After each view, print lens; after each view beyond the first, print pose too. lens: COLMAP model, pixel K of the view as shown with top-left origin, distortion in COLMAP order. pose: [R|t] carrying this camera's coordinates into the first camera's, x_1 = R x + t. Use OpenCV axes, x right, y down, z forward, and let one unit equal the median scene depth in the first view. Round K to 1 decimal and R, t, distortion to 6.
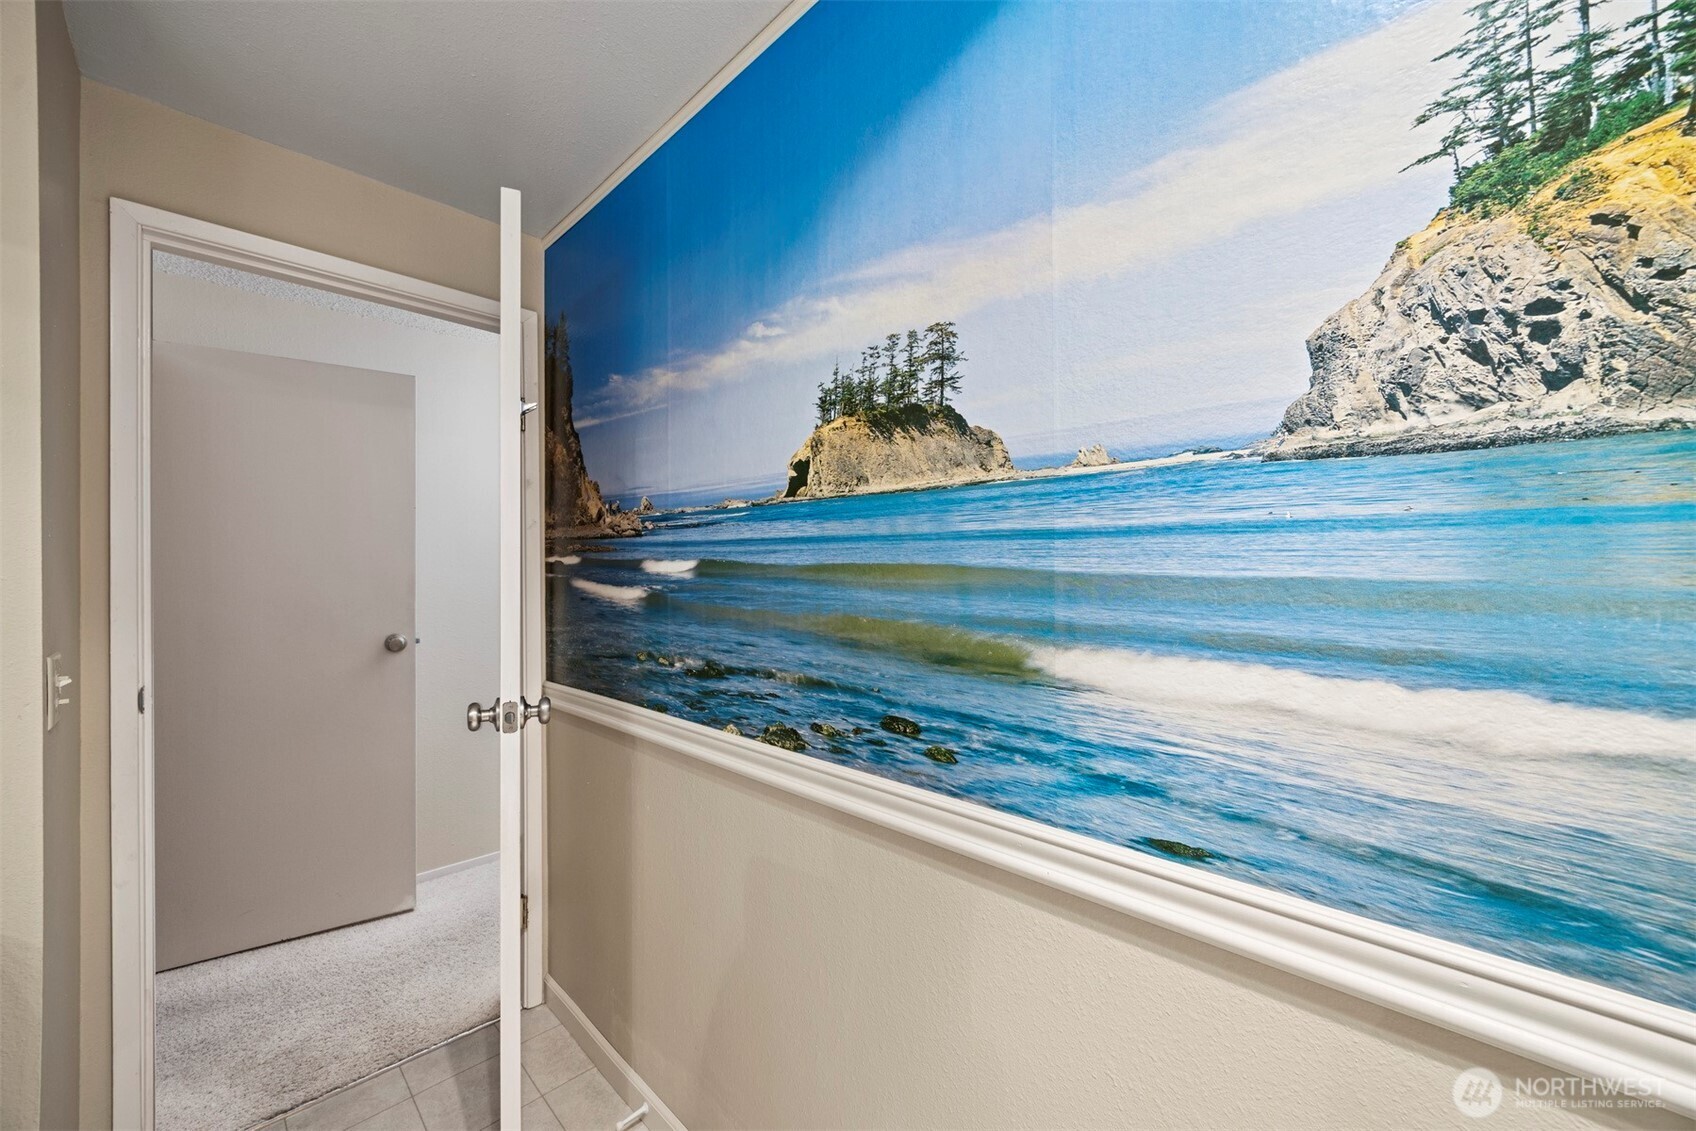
lens RADIAL K [[652.0, 0, 851.9], [0, 652.0, 566.7], [0, 0, 1]] dist [0.005081, -0.000426]
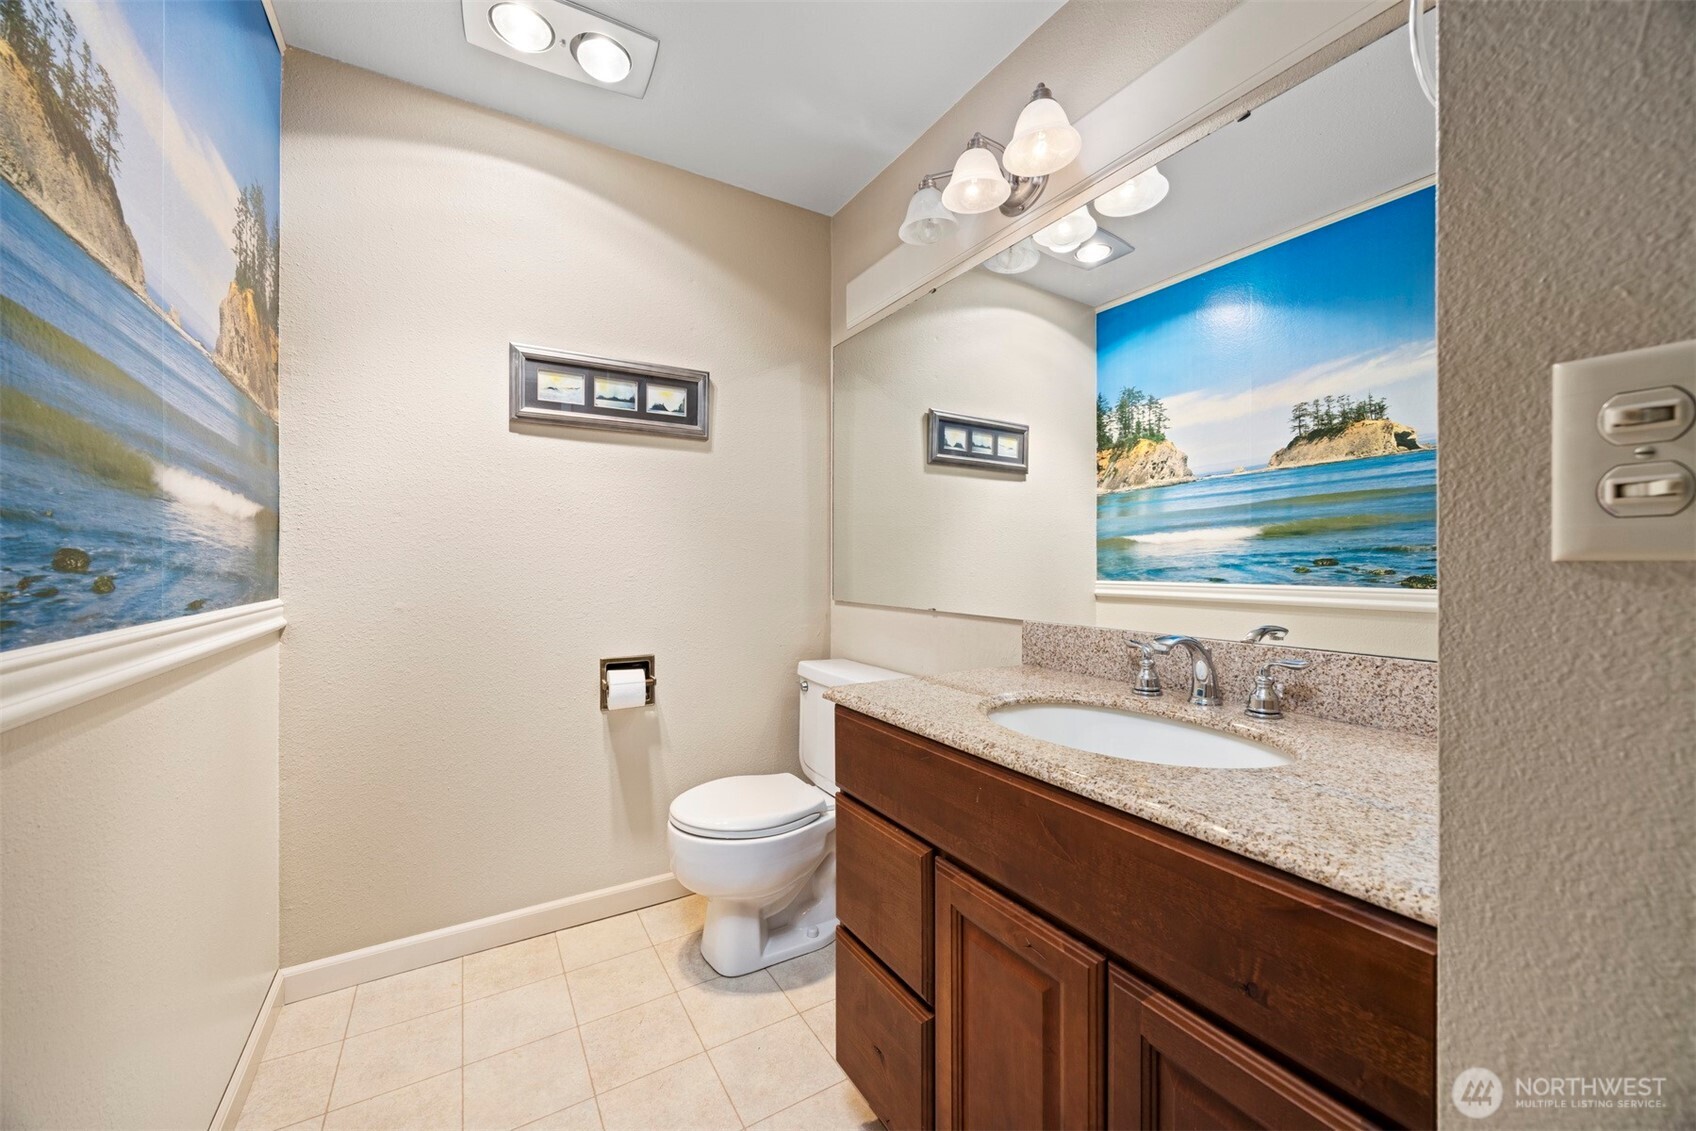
lens RADIAL K [[652.0, 0, 851.9], [0, 652.0, 566.7], [0, 0, 1]] dist [0.005081, -0.000426]
pose [[-0.967379, 0.003672, 0.253309, -0.977617], [0.002436, 0.999984, -0.005193, 0.263096], [-0.253324, -0.004407, -0.967372, 1.524004]]
